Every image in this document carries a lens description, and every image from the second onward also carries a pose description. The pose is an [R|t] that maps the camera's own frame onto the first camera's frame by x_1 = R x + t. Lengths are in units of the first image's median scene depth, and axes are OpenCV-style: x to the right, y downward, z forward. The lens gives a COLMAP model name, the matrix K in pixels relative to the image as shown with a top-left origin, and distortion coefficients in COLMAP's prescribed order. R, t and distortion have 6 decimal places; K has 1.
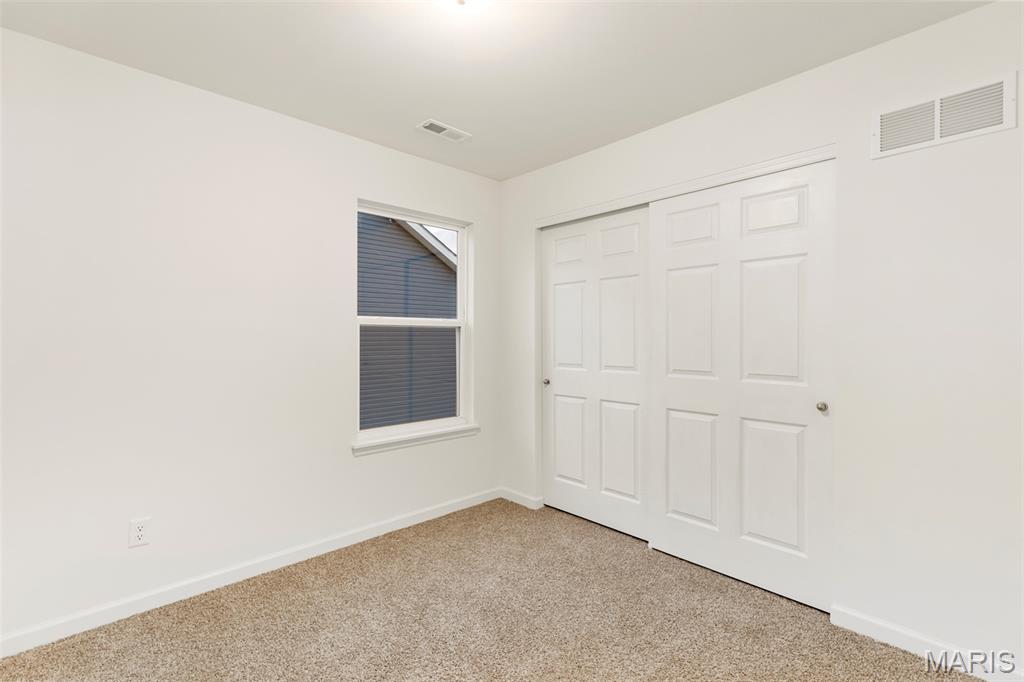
lens RADIAL K [[463.0, 0, 512.0], [0, 463.0, 341.0], [0, 0, 1]] dist [0.002252, 0.000124]
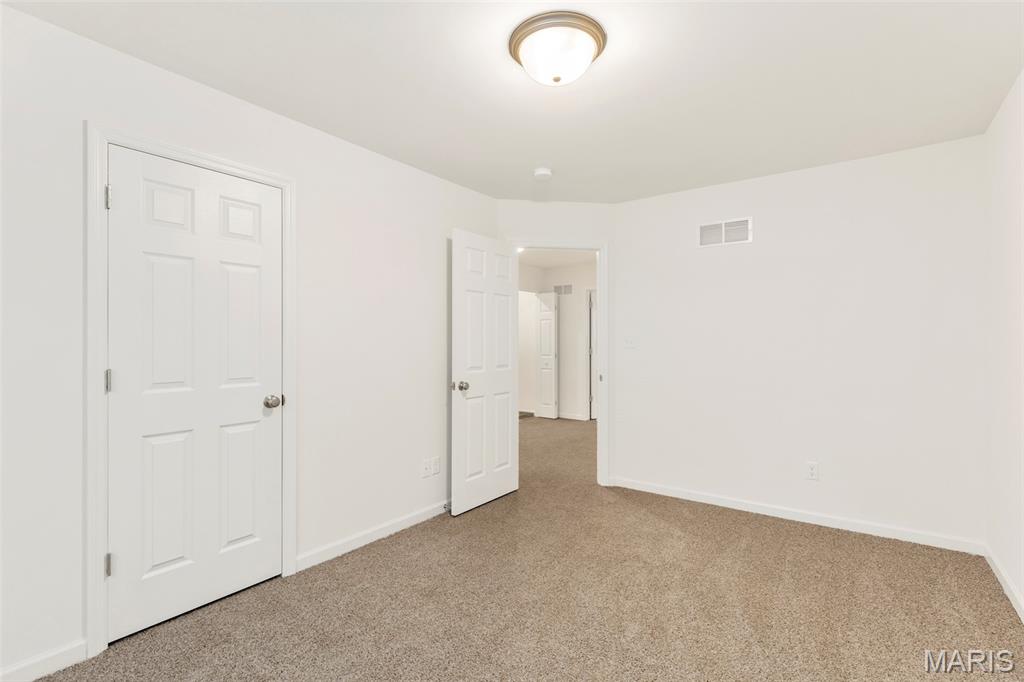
lens RADIAL K [[463.0, 0, 512.0], [0, 463.0, 341.0], [0, 0, 1]] dist [0.002252, 0.000124]
pose [[-0.183436, -0.001404, 0.983031, -0.561688], [0.009393, 0.999951, 0.003181, -0.006843], [-0.982987, 0.009817, -0.183414, 0.596280]]
